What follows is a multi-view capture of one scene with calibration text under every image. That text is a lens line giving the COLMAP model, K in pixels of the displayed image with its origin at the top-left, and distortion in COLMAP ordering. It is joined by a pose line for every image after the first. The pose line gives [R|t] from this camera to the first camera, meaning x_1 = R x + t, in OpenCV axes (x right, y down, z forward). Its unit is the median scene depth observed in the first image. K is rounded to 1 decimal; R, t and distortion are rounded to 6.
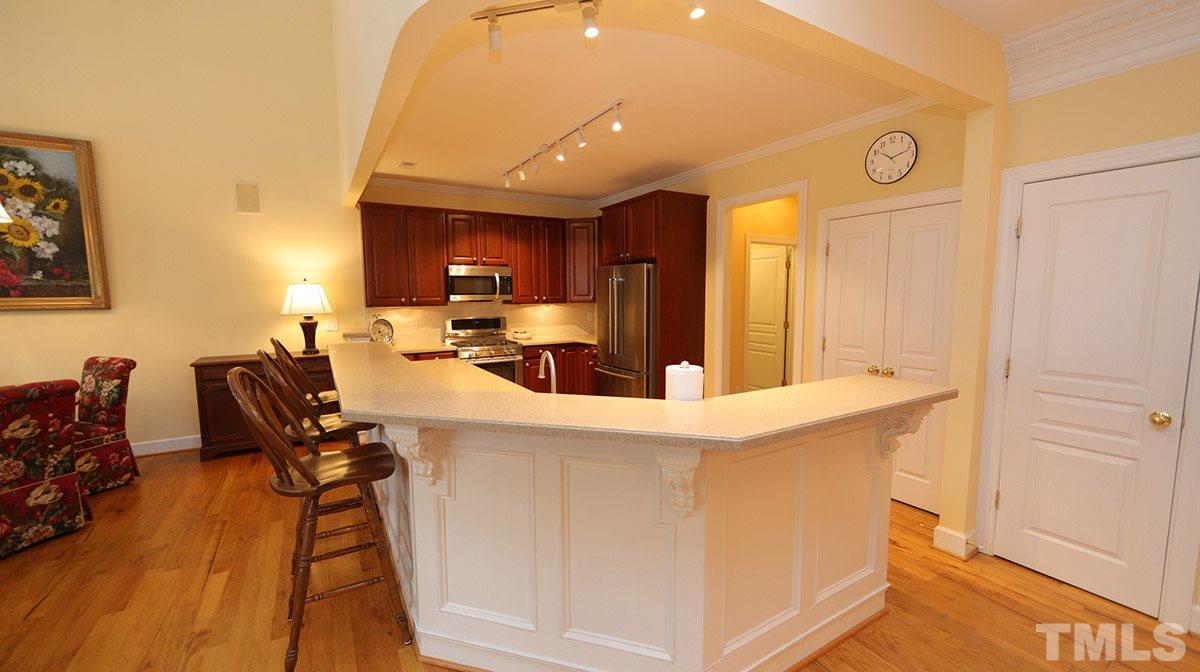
lens RADIAL K [[468.0, 0, 605.2], [0, 468.0, 339.8], [0, 0, 1]] dist [-0.001134, -0.000109]
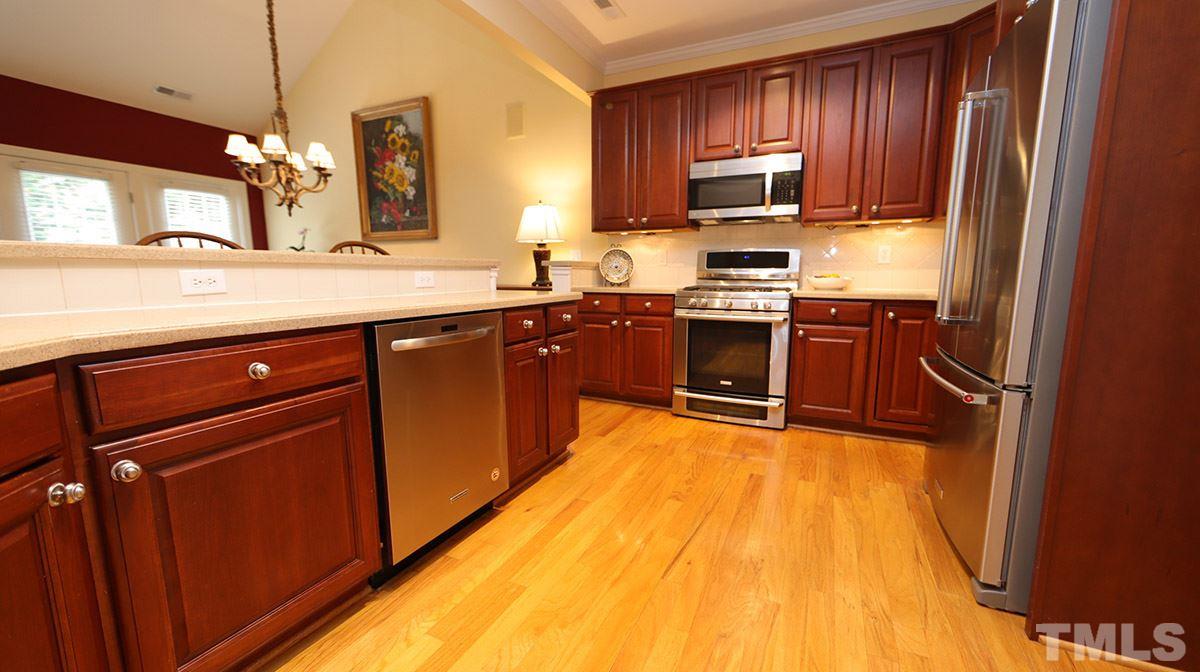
lens RADIAL K [[468.0, 0, 599.1], [0, 468.0, 339.9], [0, 0, 1]] dist [-0.001134, -0.000109]
pose [[0.541555, 0.127990, -0.830865, 0.223647], [-0.086396, 0.991583, 0.096435, 0.043070], [0.836214, 0.019559, 0.548054, 0.748778]]
